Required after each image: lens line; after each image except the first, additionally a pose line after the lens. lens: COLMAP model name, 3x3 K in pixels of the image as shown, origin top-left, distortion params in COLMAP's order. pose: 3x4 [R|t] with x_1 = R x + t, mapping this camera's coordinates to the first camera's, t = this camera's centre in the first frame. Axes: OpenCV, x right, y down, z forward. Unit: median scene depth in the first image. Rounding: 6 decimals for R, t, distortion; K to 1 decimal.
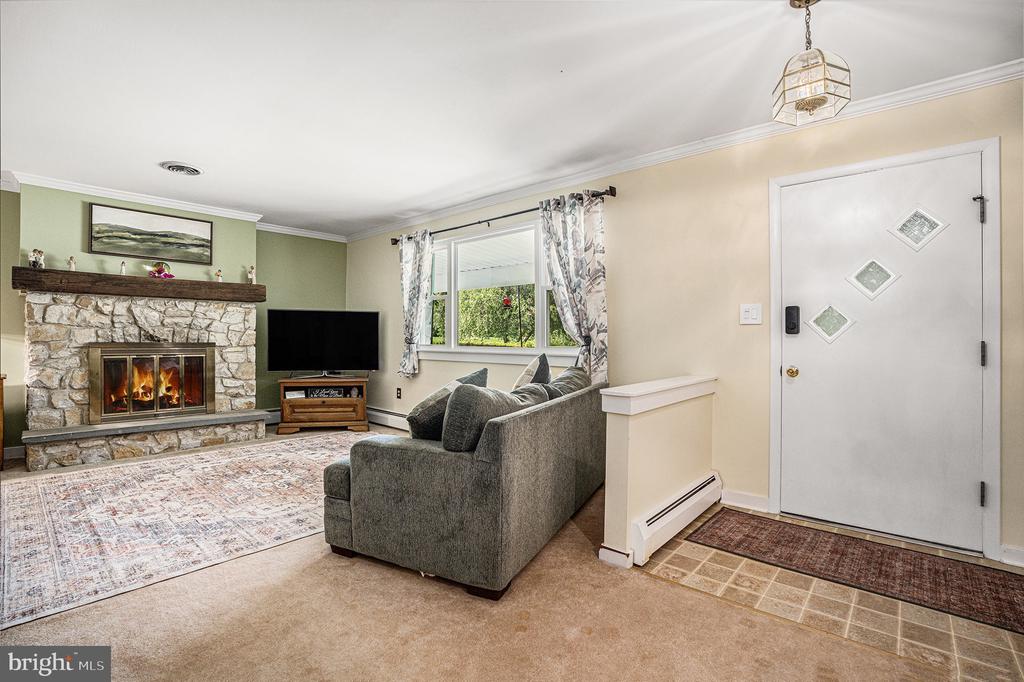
lens RADIAL K [[486.8, 0, 522.3], [0, 486.8, 339.9], [0, 0, 1]] dist [-0.042346, 0.002507]
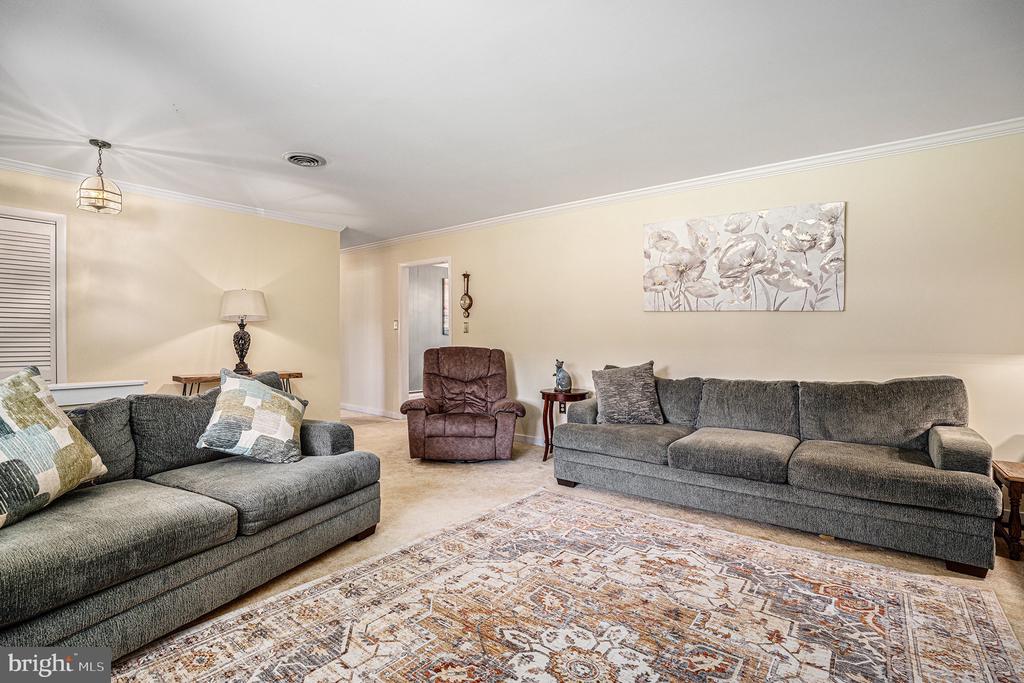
lens RADIAL K [[486.8, 0, 512.9], [0, 486.8, 341.0], [0, 0, 1]] dist [-0.042346, 0.002507]
pose [[-0.999329, -0.010062, -0.035229, -0.544884], [-0.010264, 0.999932, 0.005573, -0.008087], [0.035171, 0.005931, -0.999364, 1.720350]]
